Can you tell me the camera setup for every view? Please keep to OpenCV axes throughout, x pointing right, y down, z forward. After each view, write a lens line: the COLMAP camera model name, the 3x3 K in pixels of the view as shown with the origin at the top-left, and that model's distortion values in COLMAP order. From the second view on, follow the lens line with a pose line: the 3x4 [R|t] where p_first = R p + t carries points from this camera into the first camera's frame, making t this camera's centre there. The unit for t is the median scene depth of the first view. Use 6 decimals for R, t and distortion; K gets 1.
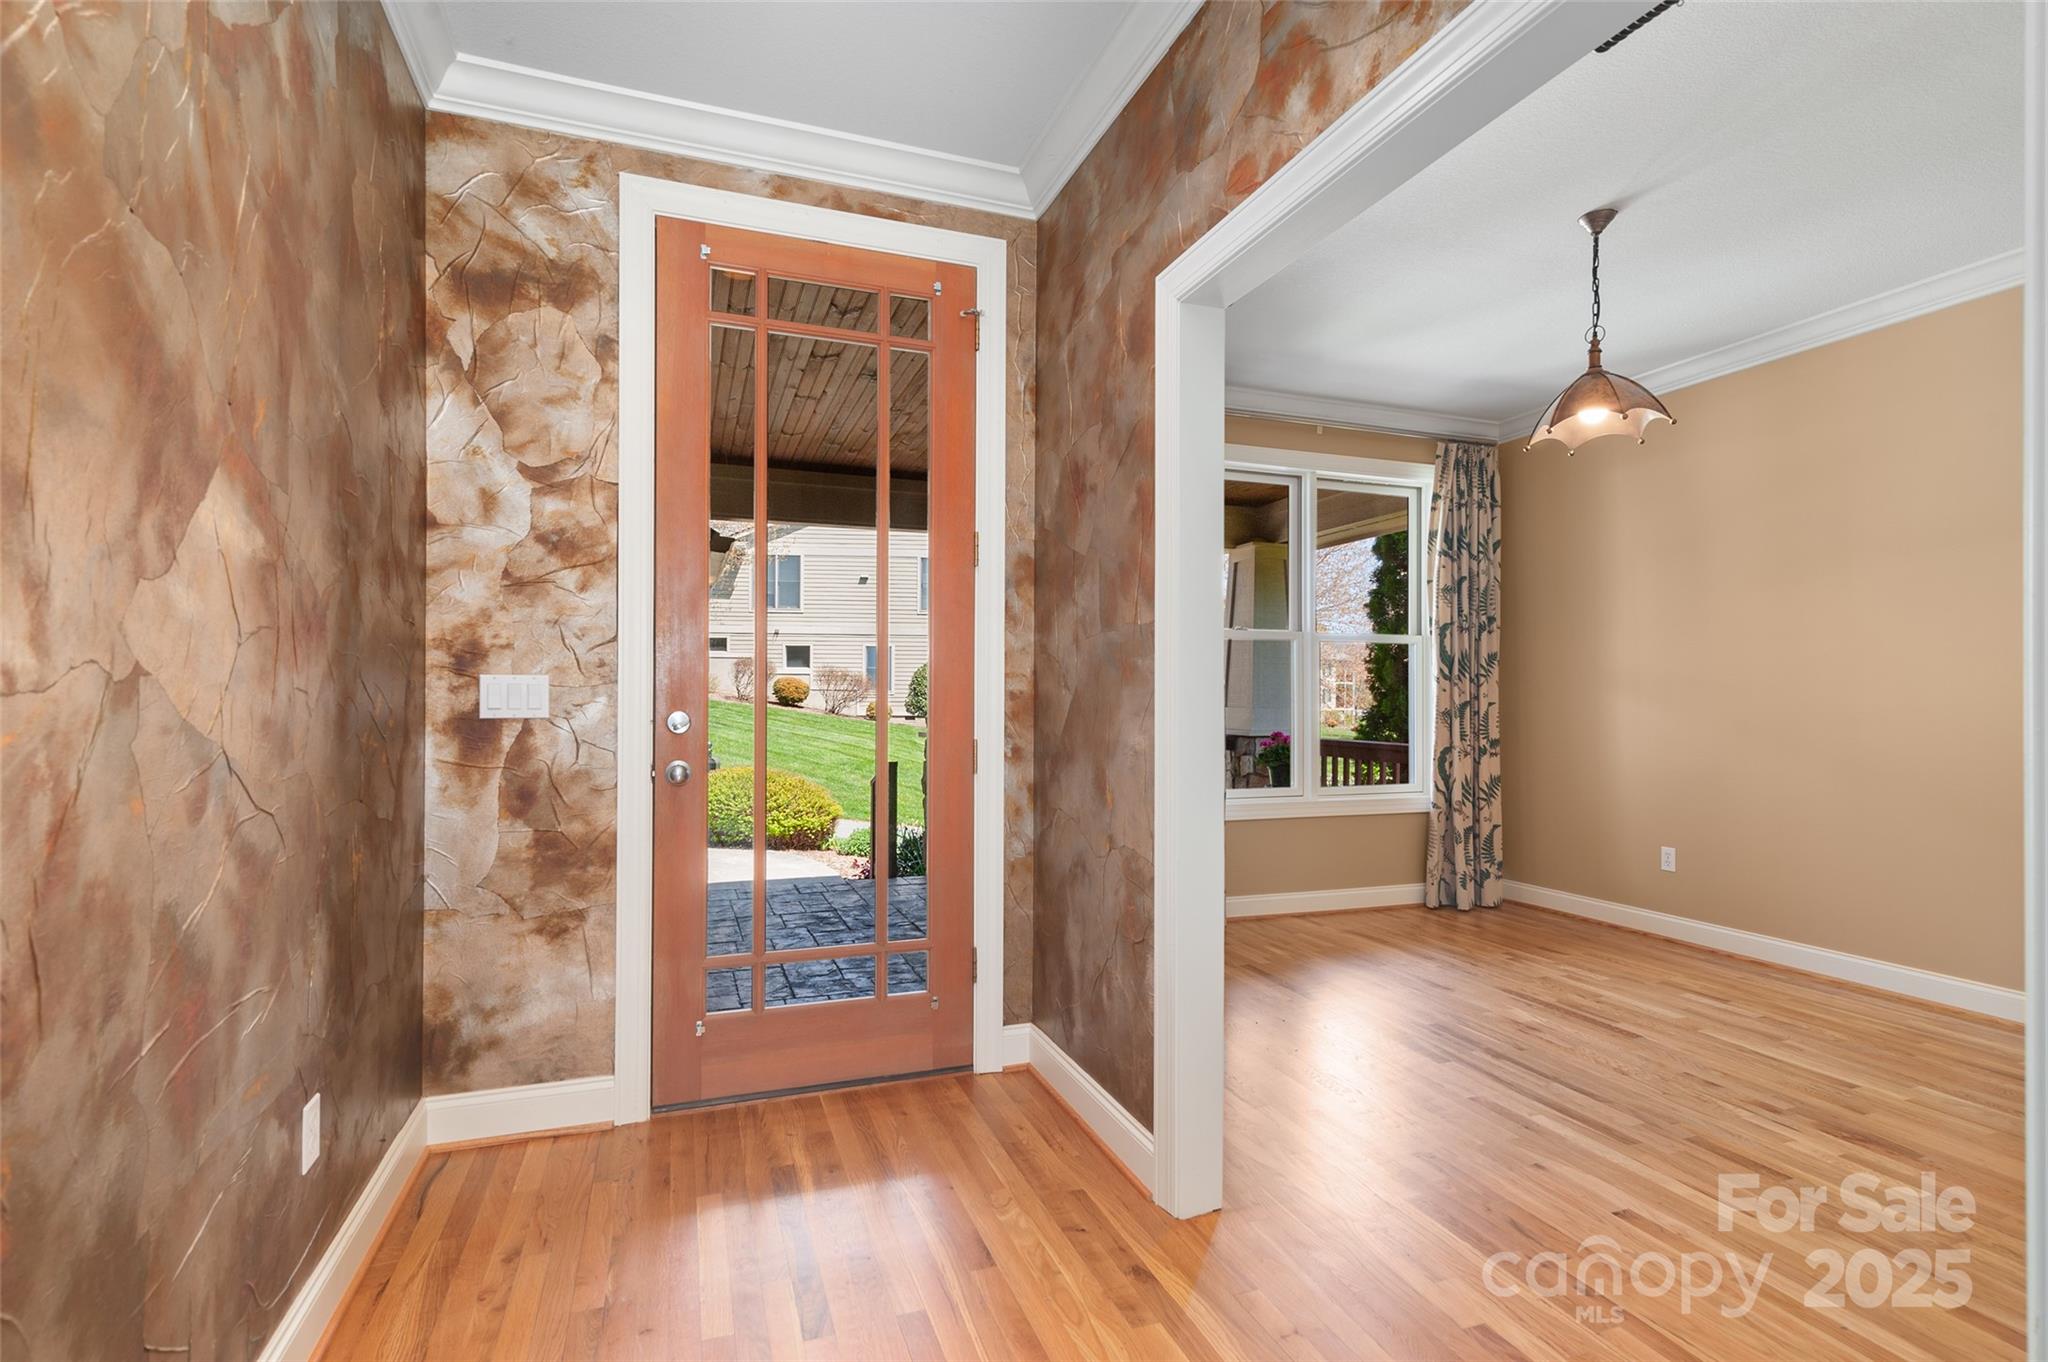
lens RADIAL K [[968.2, 0, 1027.5], [0, 968.2, 693.5], [0, 0, 1]] dist [0.006682, -0.001750]
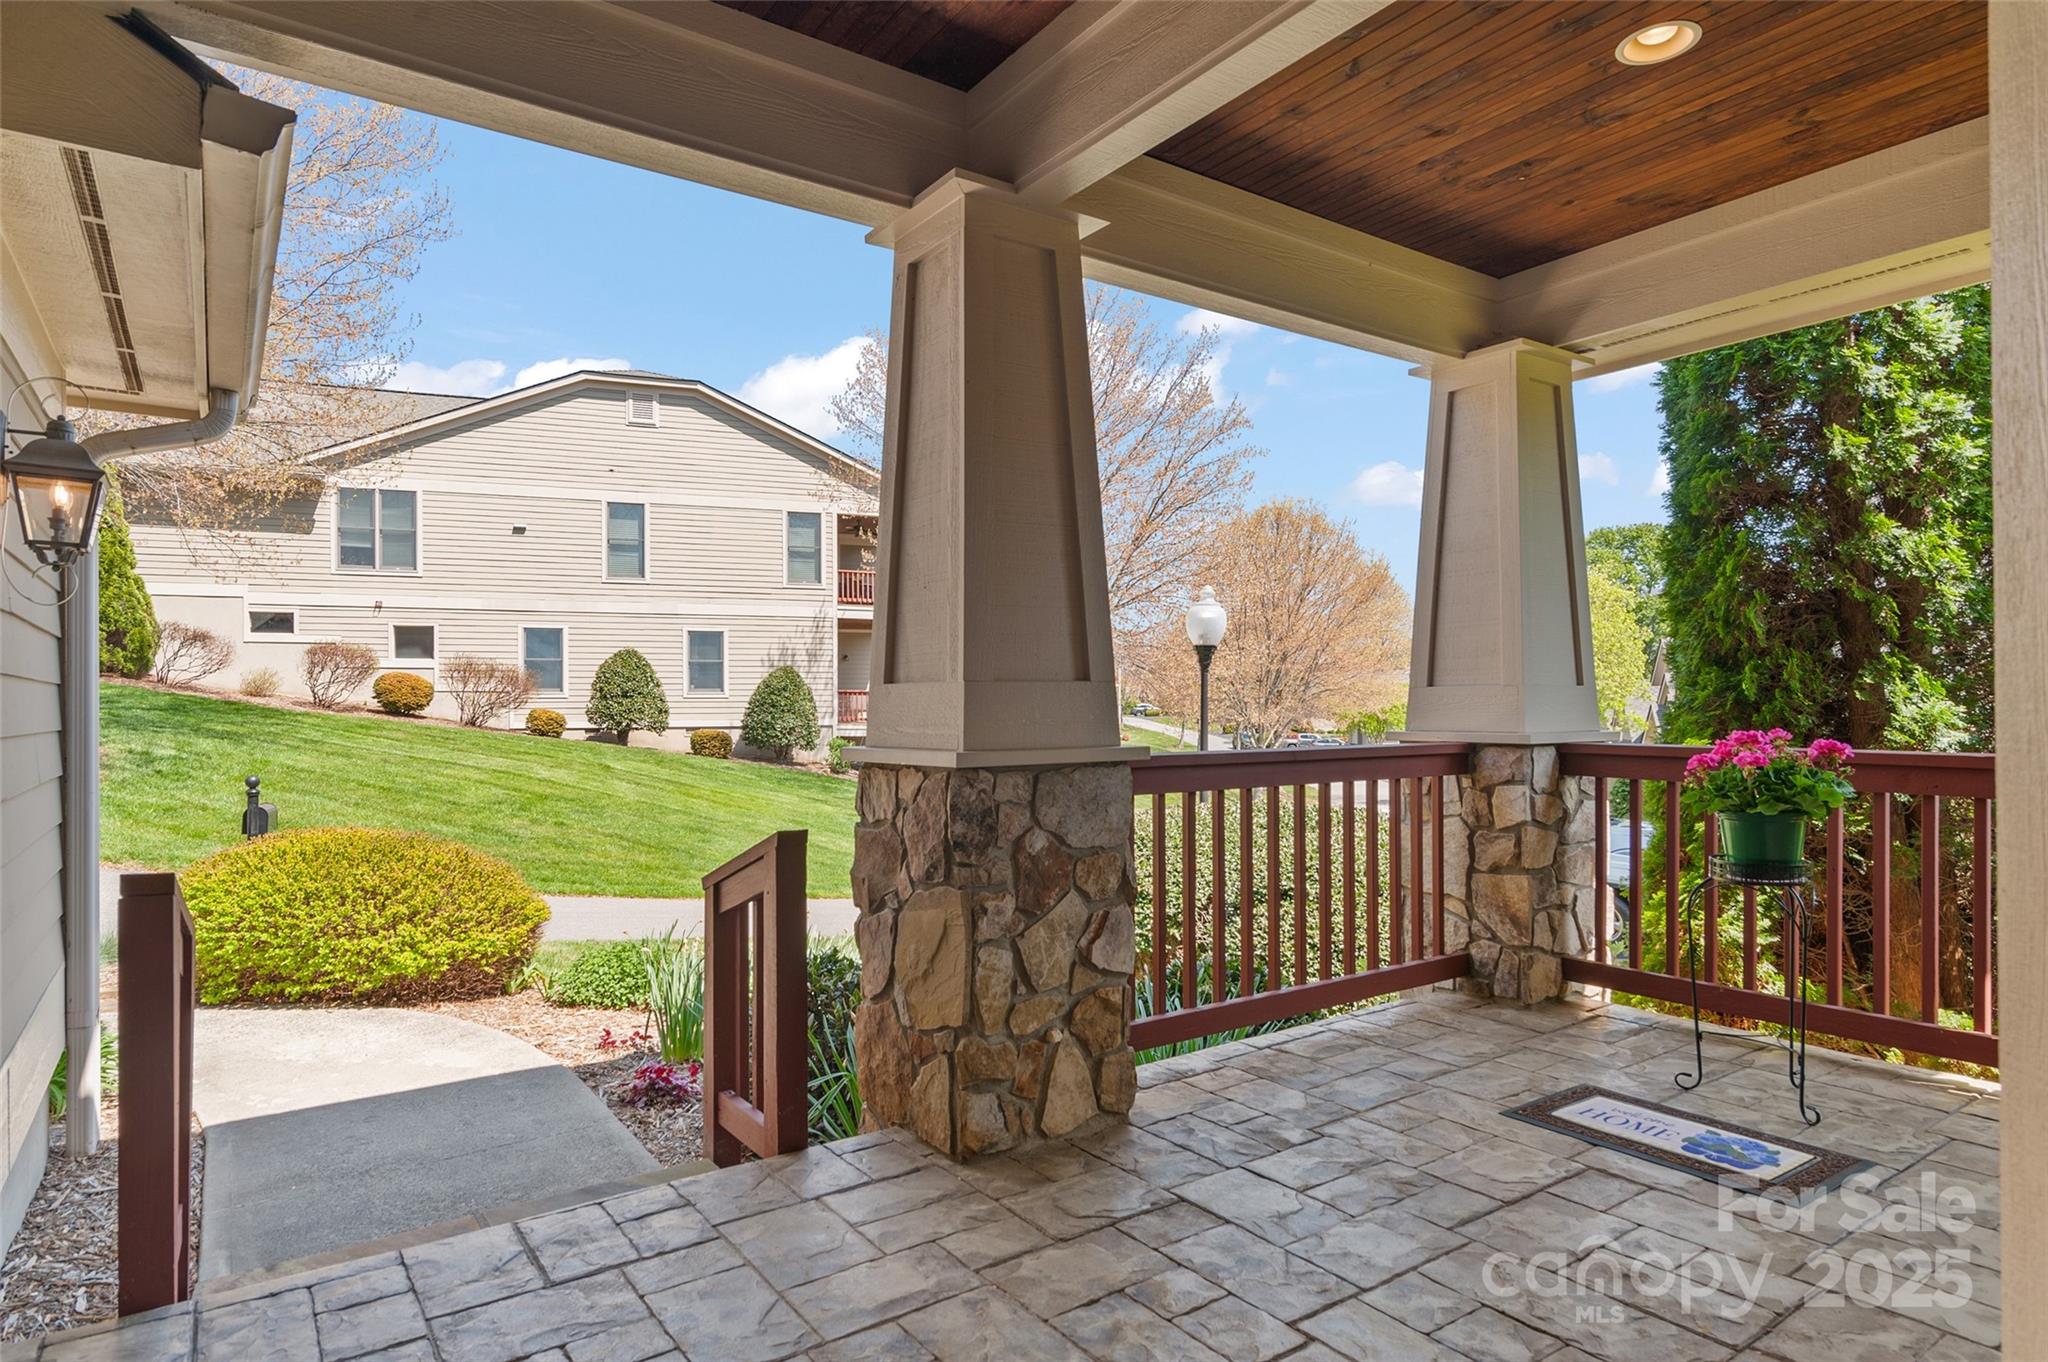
lens RADIAL K [[1143.9, 0, 1014.5], [0, 1143.9, 703.4], [0, 0, 1]] dist [0.013439, -0.000755]
pose [[0.967100, -0.008328, 0.254259, -0.464479], [0.007721, 0.999964, 0.003386, 0.059708], [-0.254279, -0.001312, 0.967130, 1.552670]]
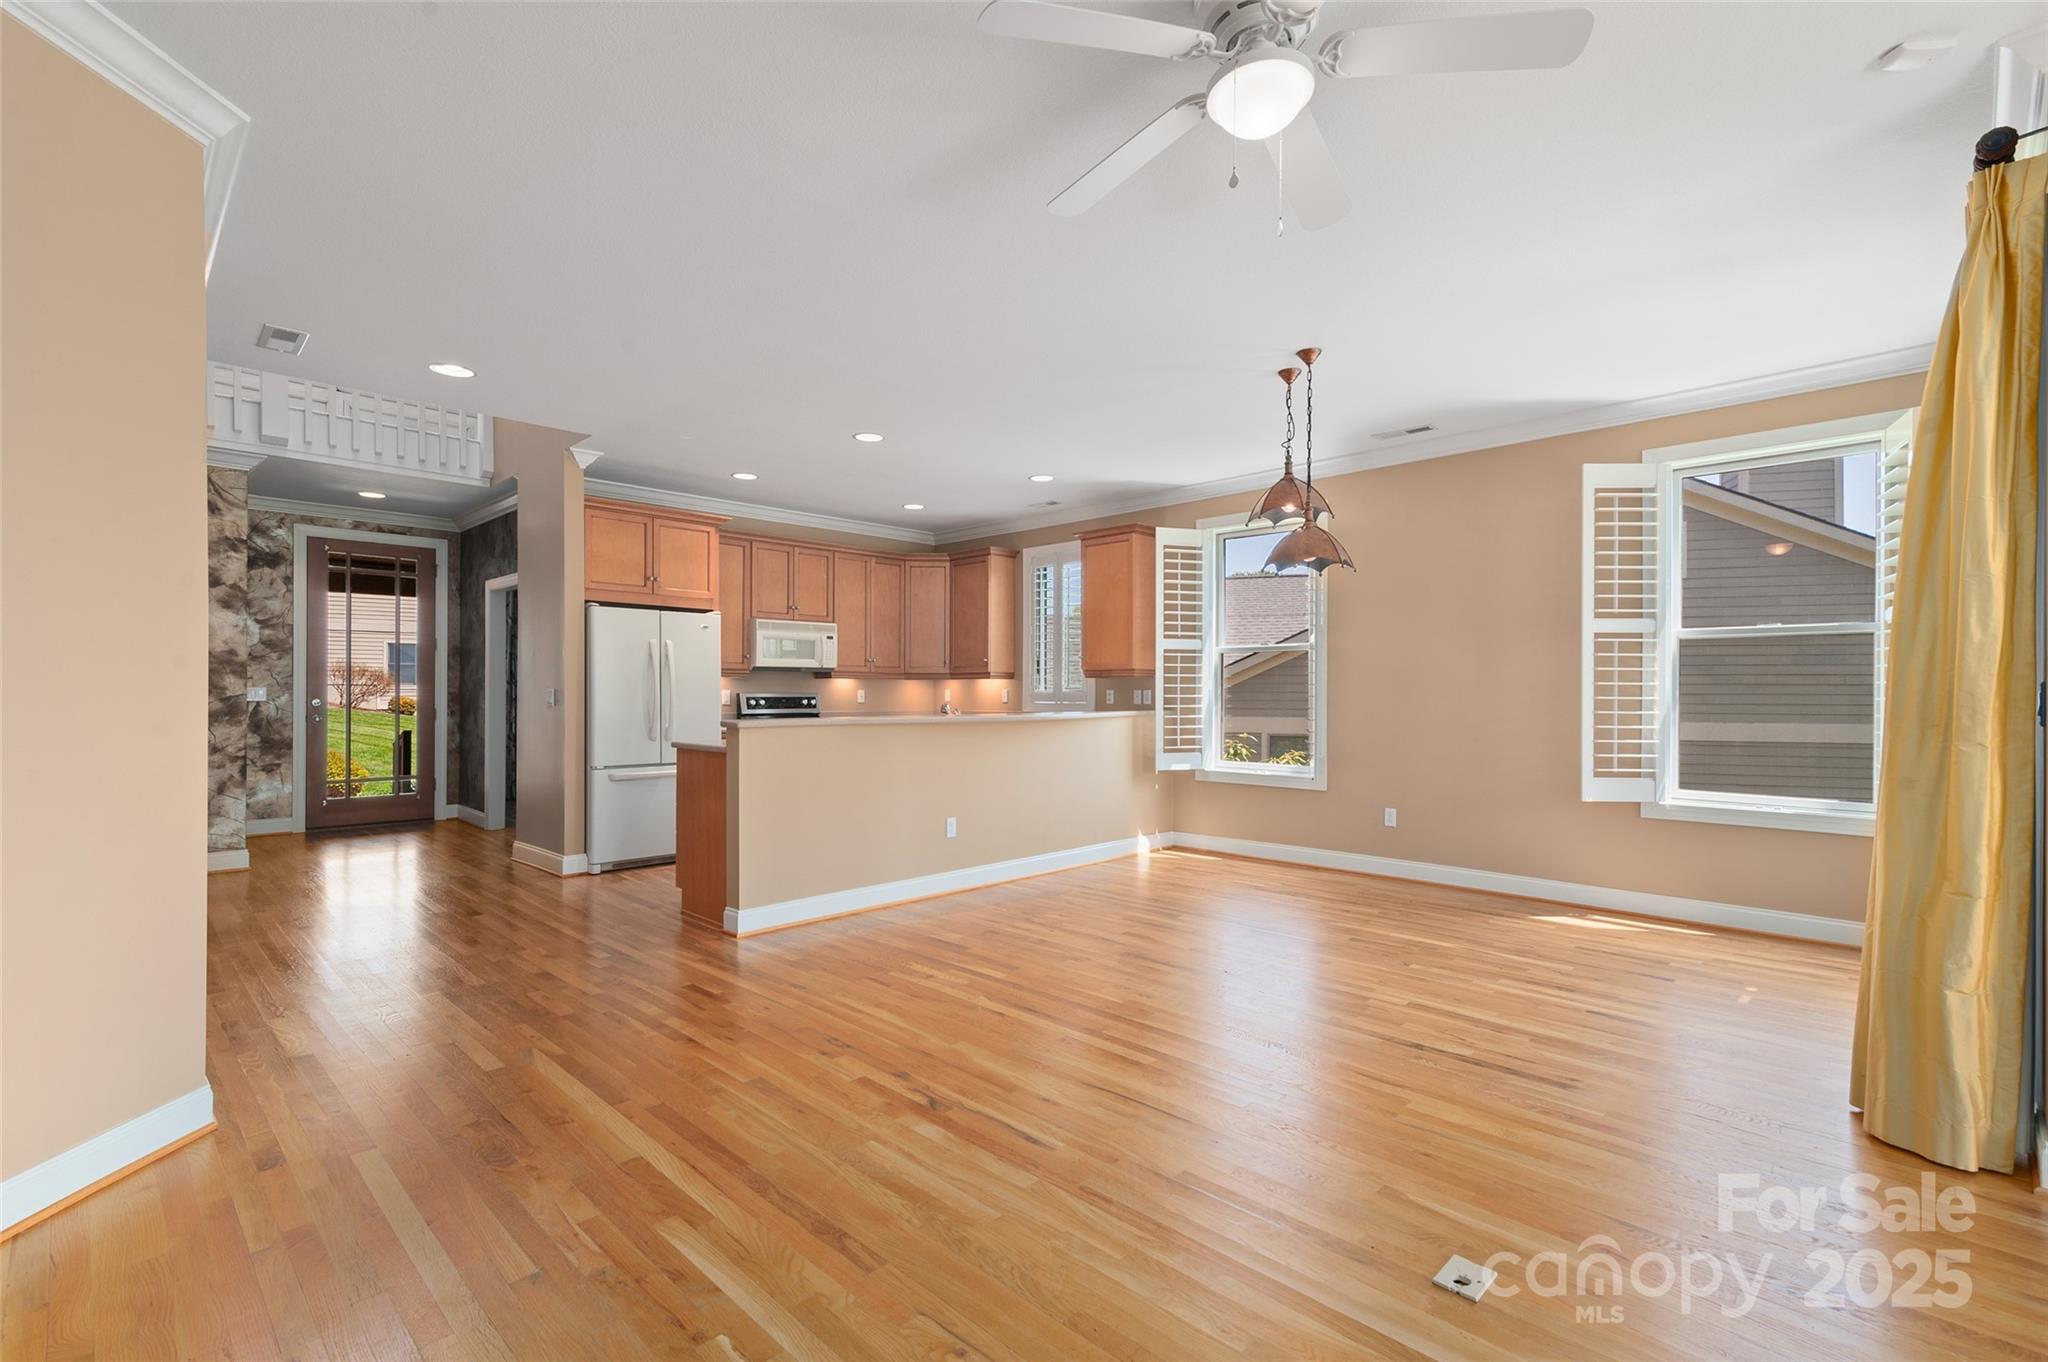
lens RADIAL K [[921.7, 0, 1033.6], [0, 921.7, 693.1], [0, 0, 1]] dist [0.009575, -0.001073]
pose [[0.902681, -0.000038, 0.430310, 0.440455], [-0.002464, 0.999983, 0.005258, -0.021224], [-0.430303, -0.005806, 0.902666, -2.718508]]
